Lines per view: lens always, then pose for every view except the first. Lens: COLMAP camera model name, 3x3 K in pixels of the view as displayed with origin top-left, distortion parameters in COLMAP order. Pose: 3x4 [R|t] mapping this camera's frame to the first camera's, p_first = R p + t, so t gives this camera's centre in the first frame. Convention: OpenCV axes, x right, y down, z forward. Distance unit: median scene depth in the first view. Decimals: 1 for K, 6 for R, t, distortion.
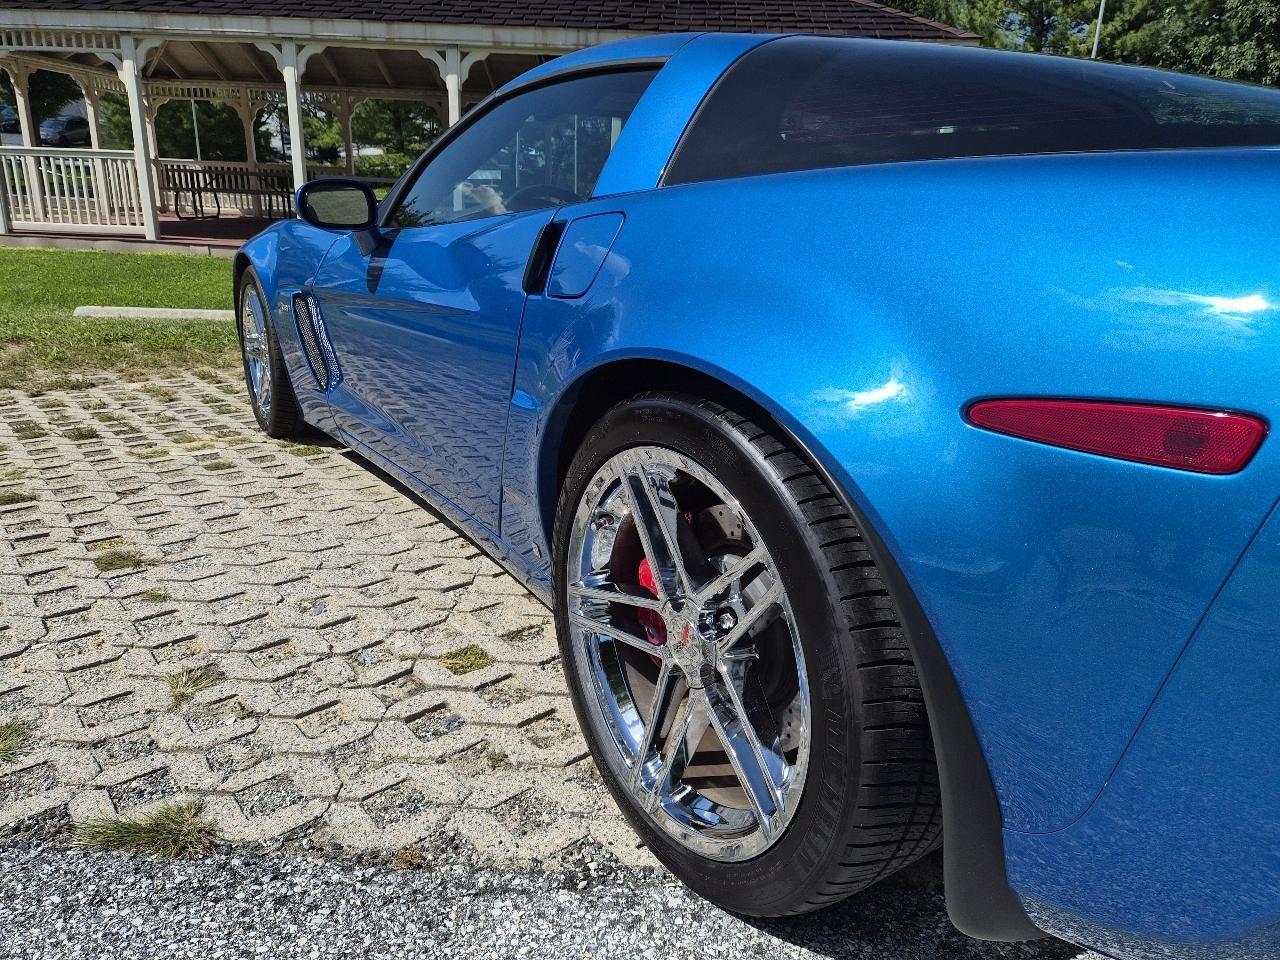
lens RADIAL K [[856.3, 0, 646.2], [0, 856.3, 477.6], [0, 0, 1]] dist [0.066991, -0.054942]
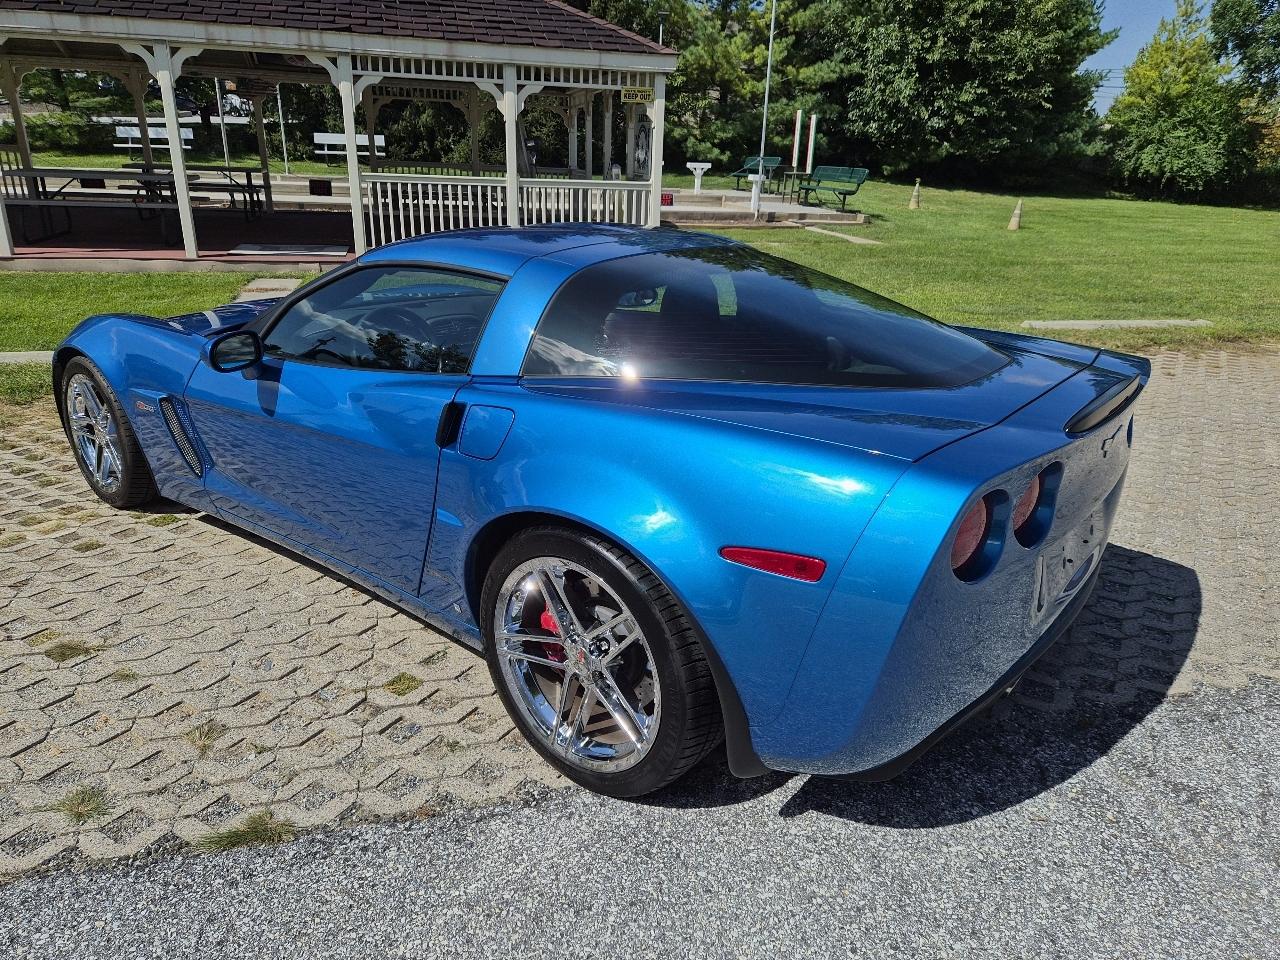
lens RADIAL K [[856.3, 0, 640.6], [0, 856.3, 478.4], [0, 0, 1]] dist [0.066991, -0.054942]
pose [[0.954704, -0.109405, 0.276715, -0.180768], [0.092798, 0.993045, 0.072456, -0.188320], [-0.282717, -0.043496, 0.958217, -0.458527]]
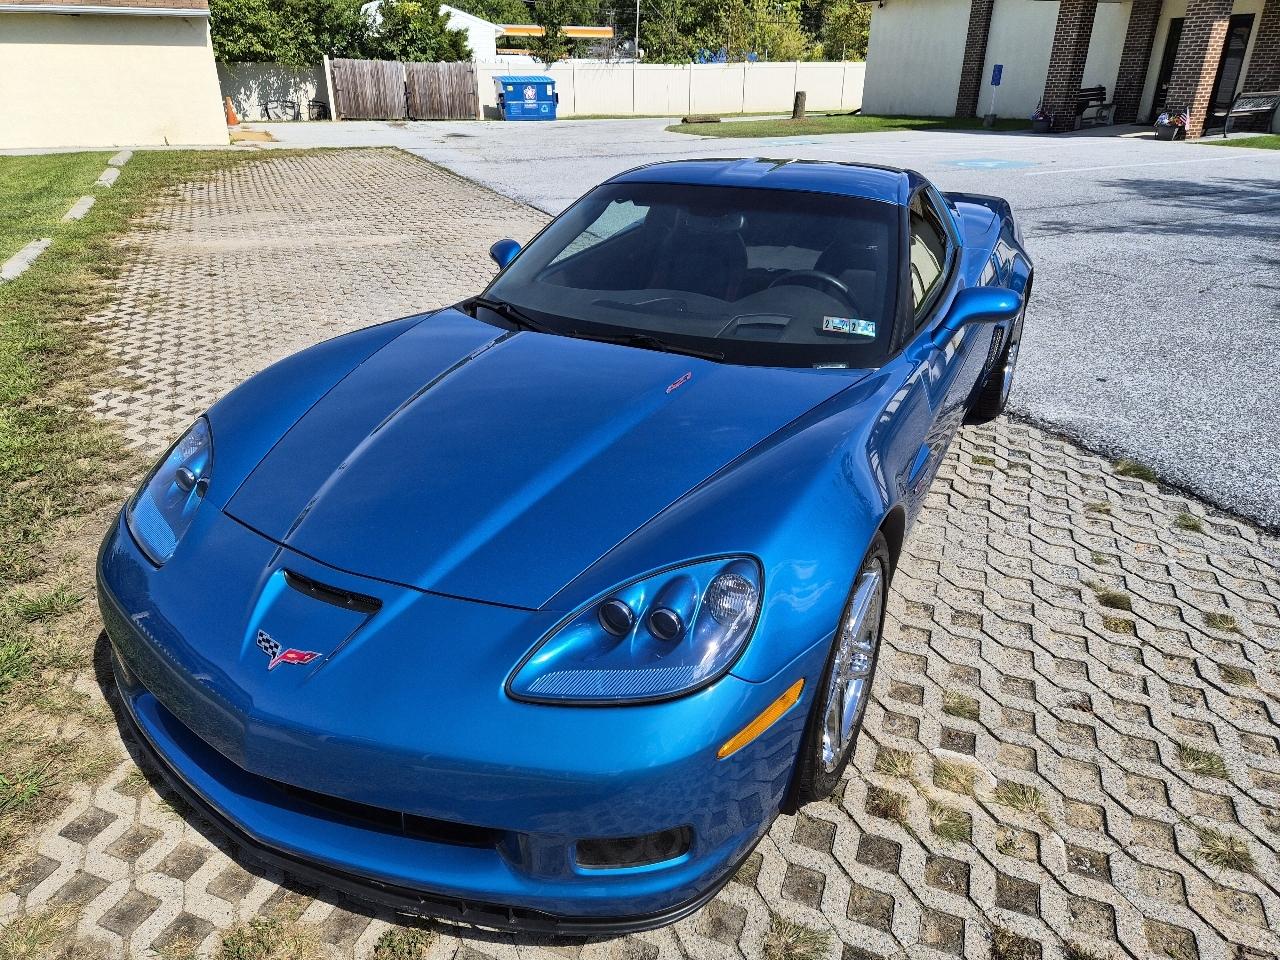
lens RADIAL K [[856.3, 0, 634.4], [0, 856.3, 474.5], [0, 0, 1]] dist [0.066991, -0.054942]
pose [[-0.469691, -0.401425, 0.786288, -1.446187], [0.254008, 0.791534, 0.555836, -1.137326], [-0.845500, 0.460795, -0.269811, 2.224896]]
